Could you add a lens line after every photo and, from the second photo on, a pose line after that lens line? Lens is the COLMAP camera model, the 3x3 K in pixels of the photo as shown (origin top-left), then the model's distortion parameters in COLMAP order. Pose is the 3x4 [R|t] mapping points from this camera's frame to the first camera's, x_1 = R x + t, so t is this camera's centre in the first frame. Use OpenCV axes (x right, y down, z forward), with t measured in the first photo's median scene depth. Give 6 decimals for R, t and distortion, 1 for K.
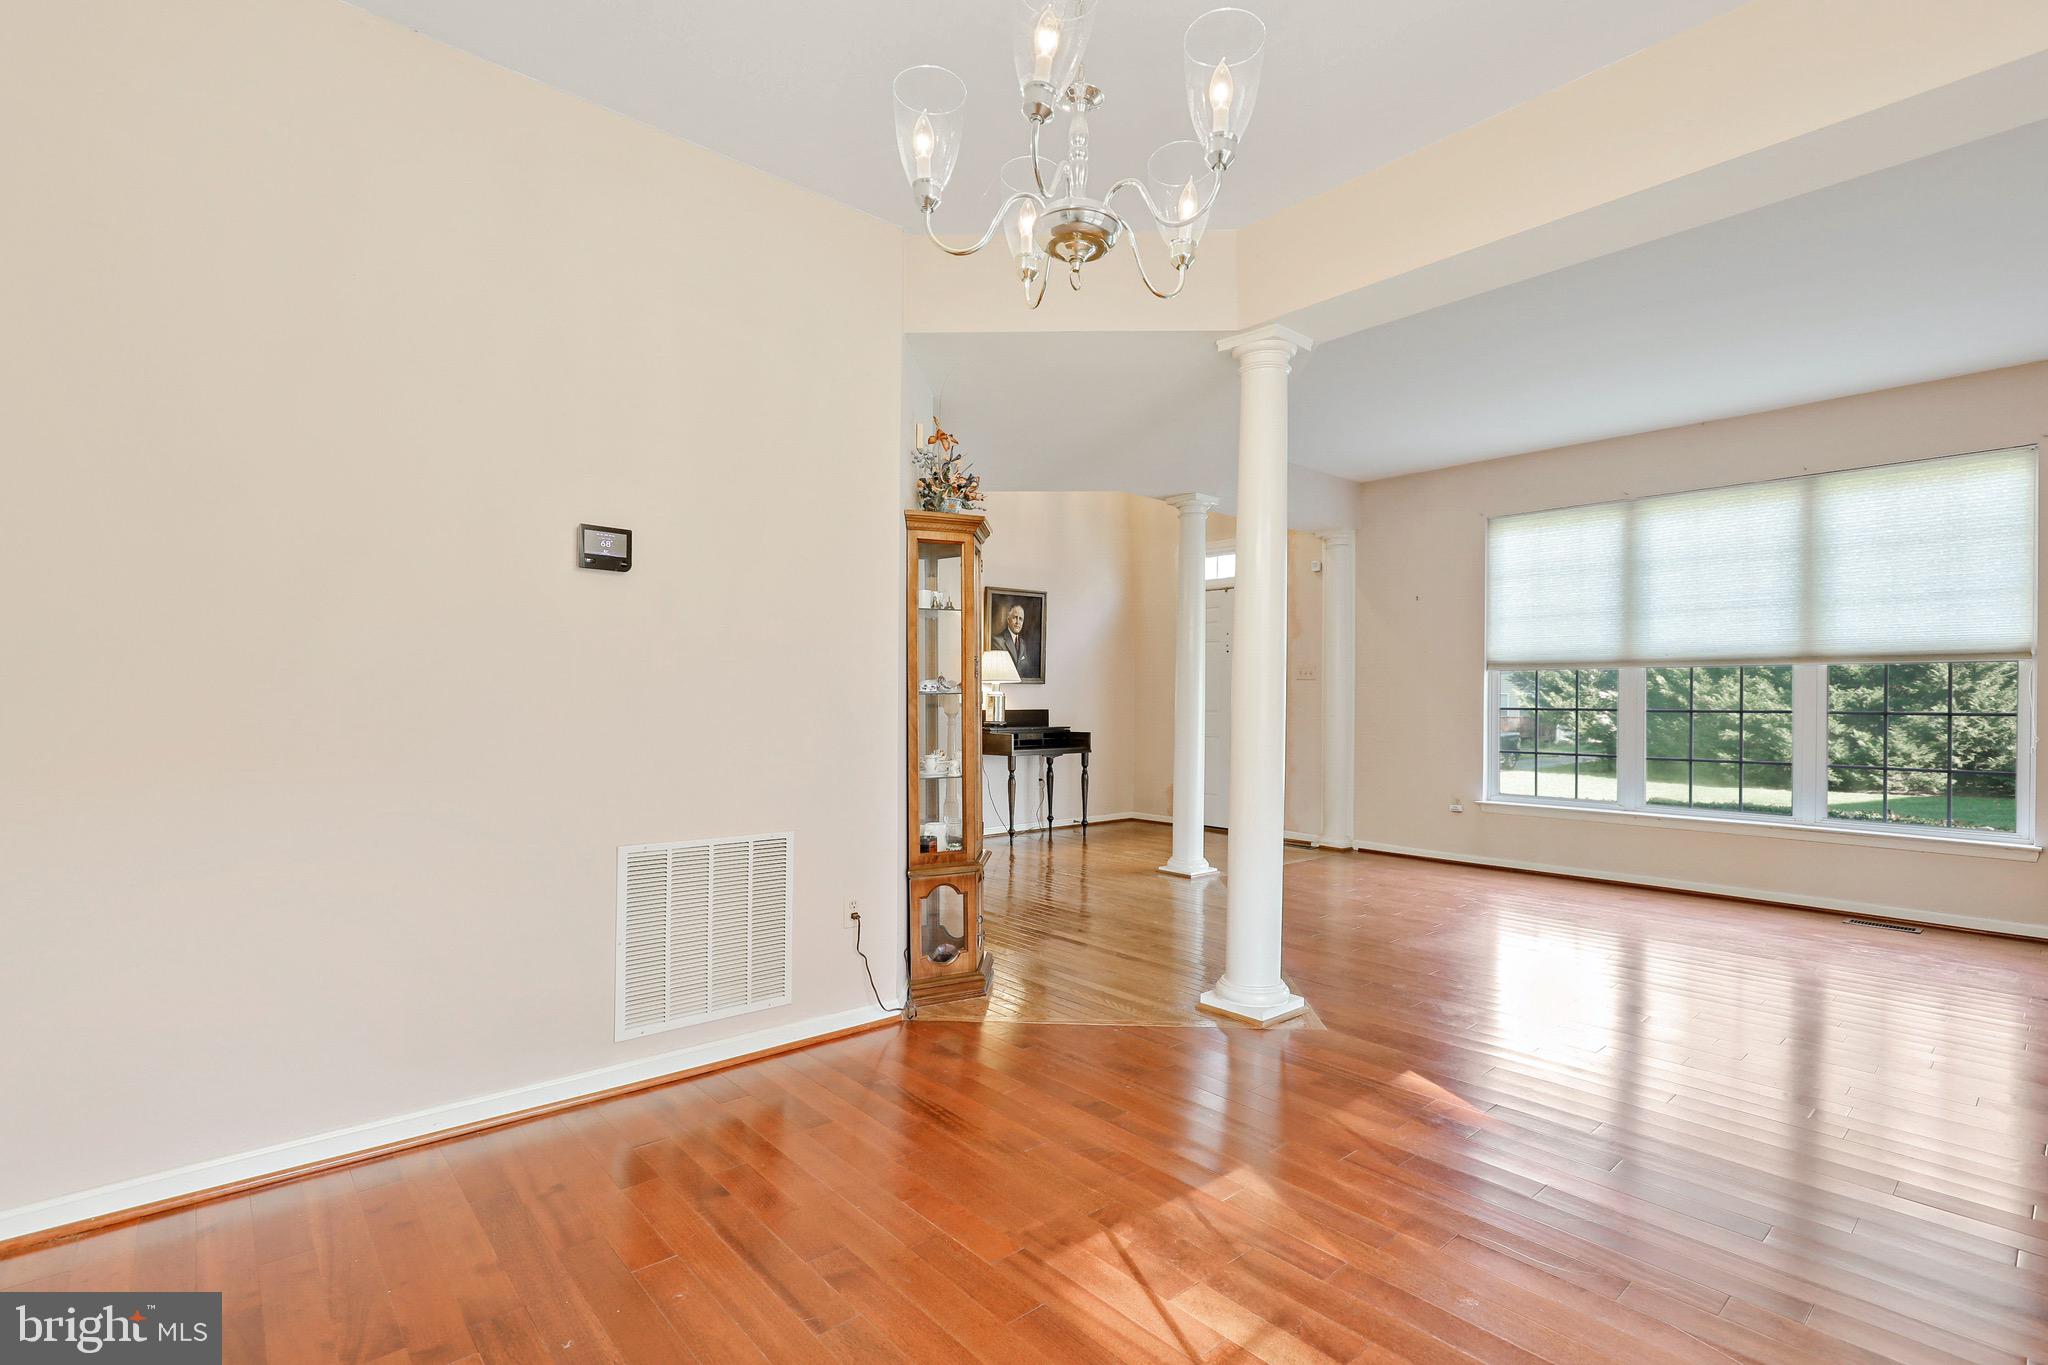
lens RADIAL K [[951.3, 0, 1042.9], [0, 951.3, 706.4], [0, 0, 1]] dist [-0.007117, 0.002138]
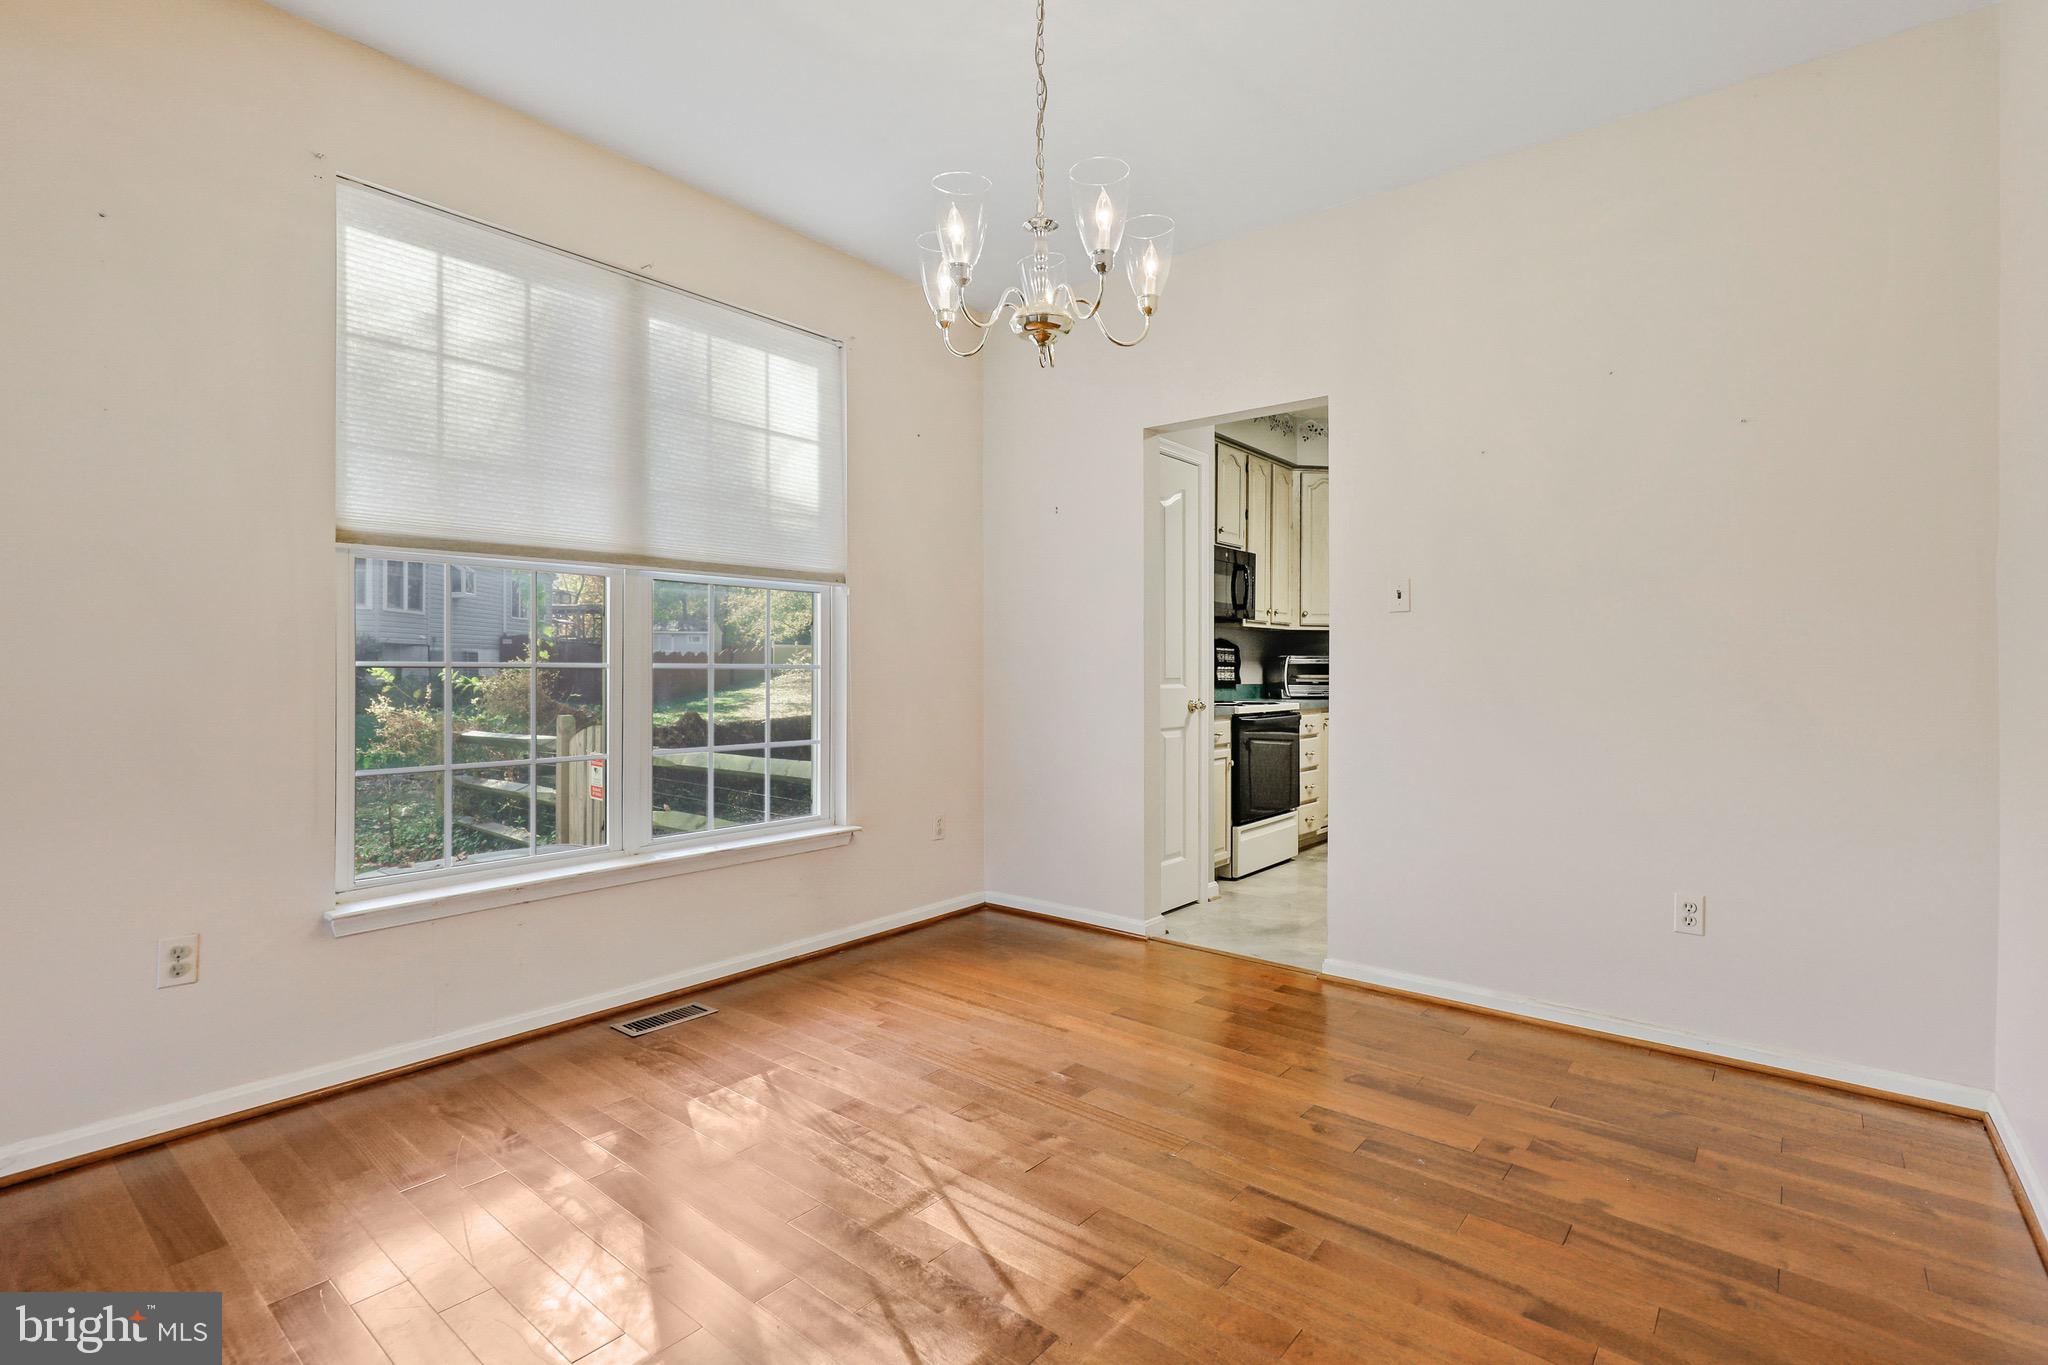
lens RADIAL K [[951.3, 0, 1009.8], [0, 951.3, 667.6], [0, 0, 1]] dist [-0.007117, 0.002138]
pose [[-0.990591, -0.009671, -0.136514, 0.052213], [-0.010003, 0.999948, 0.001746, -0.001718], [0.136490, 0.003095, -0.990637, 0.463573]]
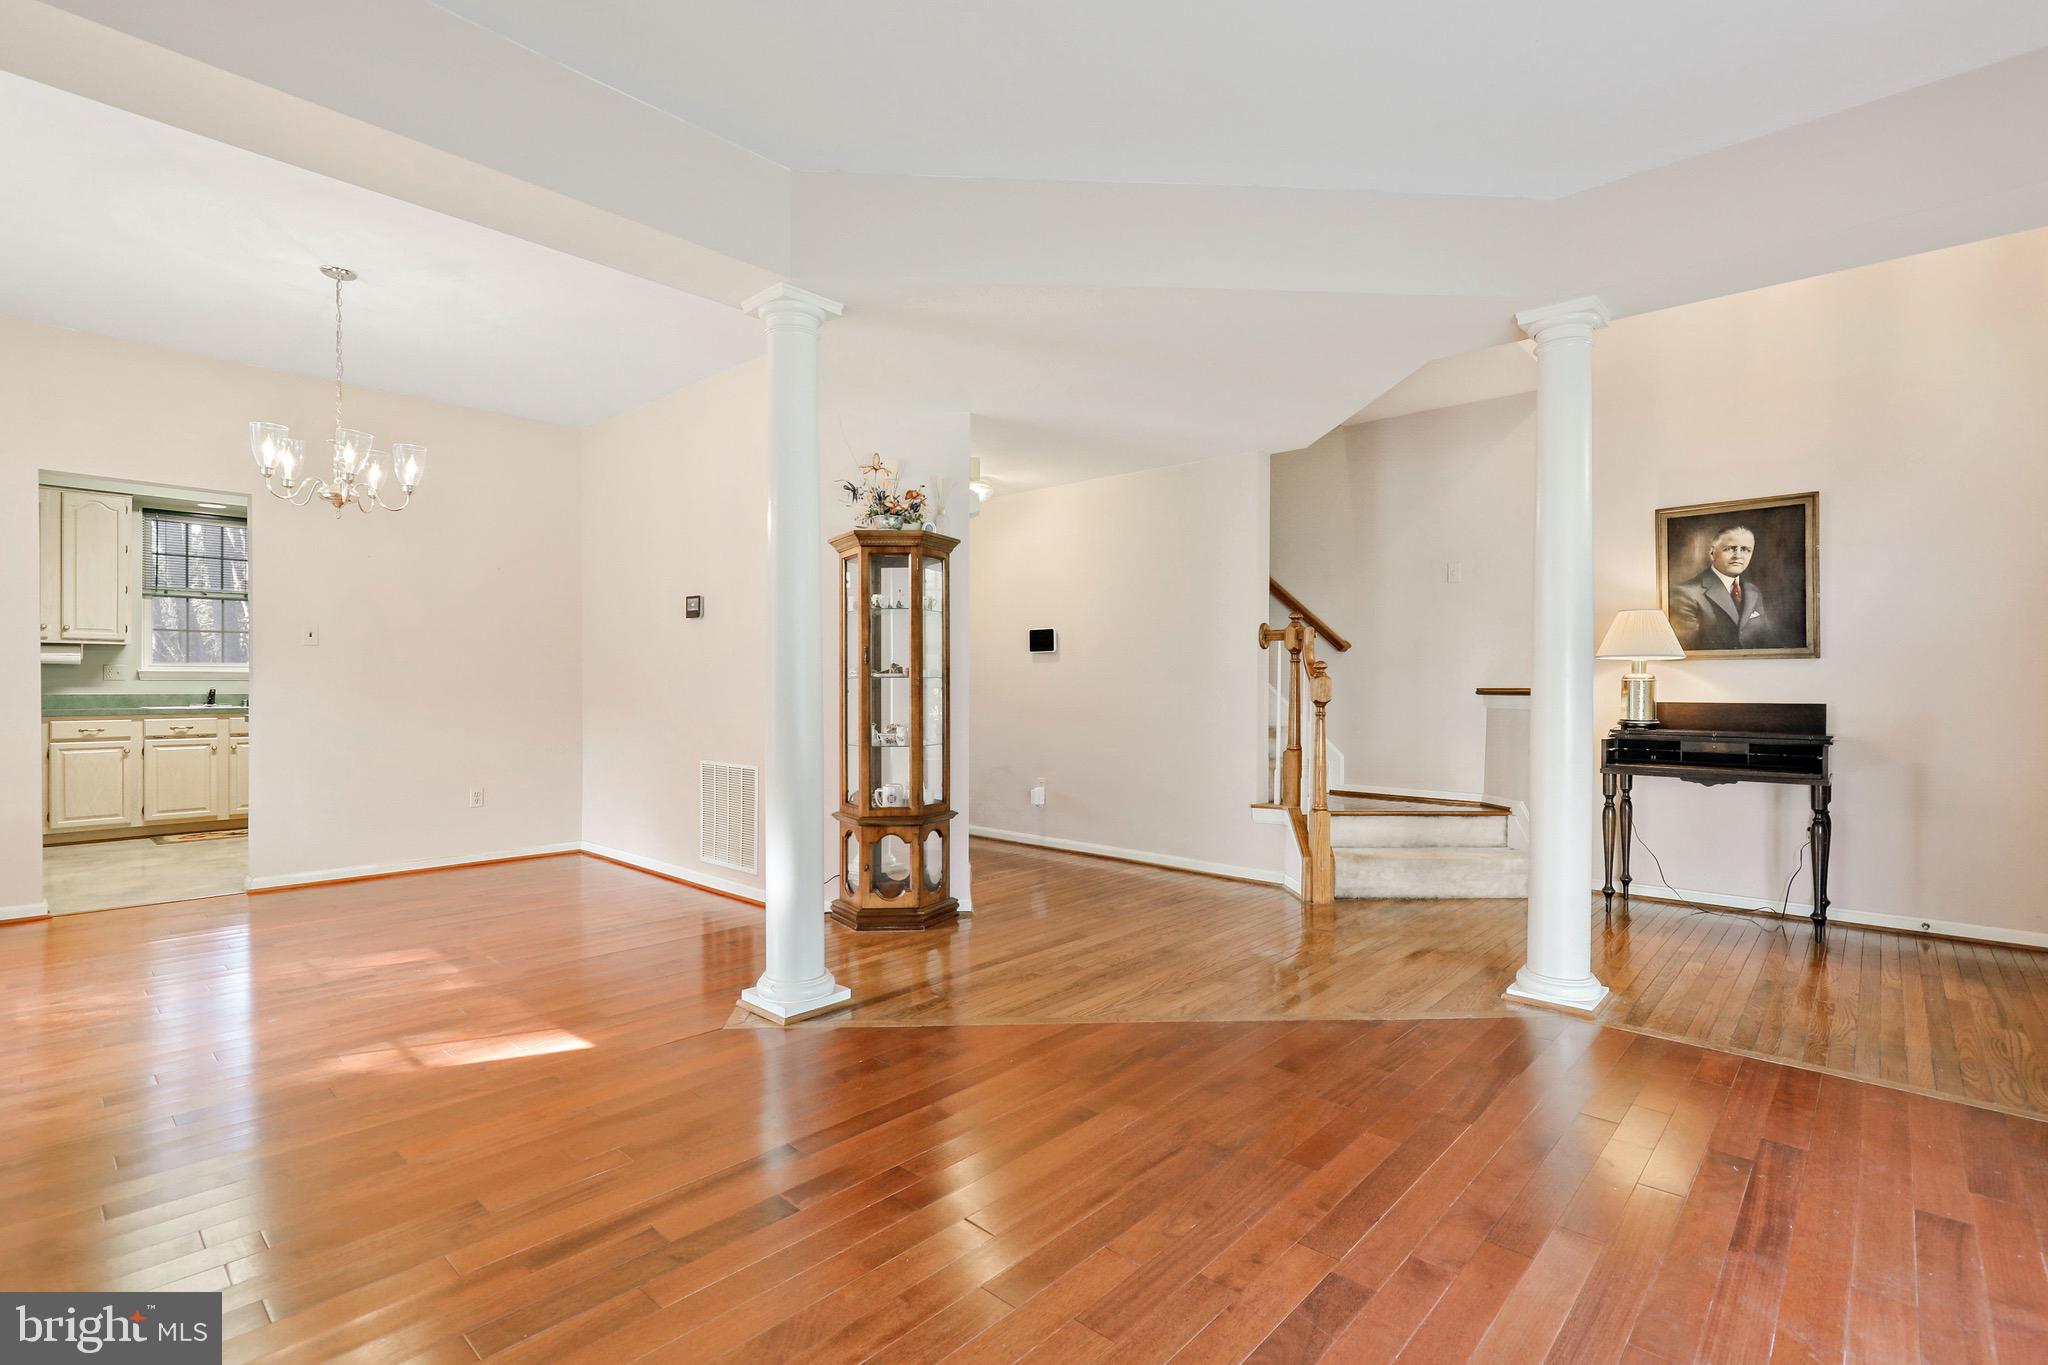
lens RADIAL K [[951.3, 0, 1015.8], [0, 951.3, 691.1], [0, 0, 1]] dist [-0.007117, 0.002138]
pose [[0.089890, 0.001302, -0.995951, 0.534012], [-0.008647, 0.999962, 0.000527, -0.000089], [0.995914, 0.008565, 0.089898, 0.504536]]
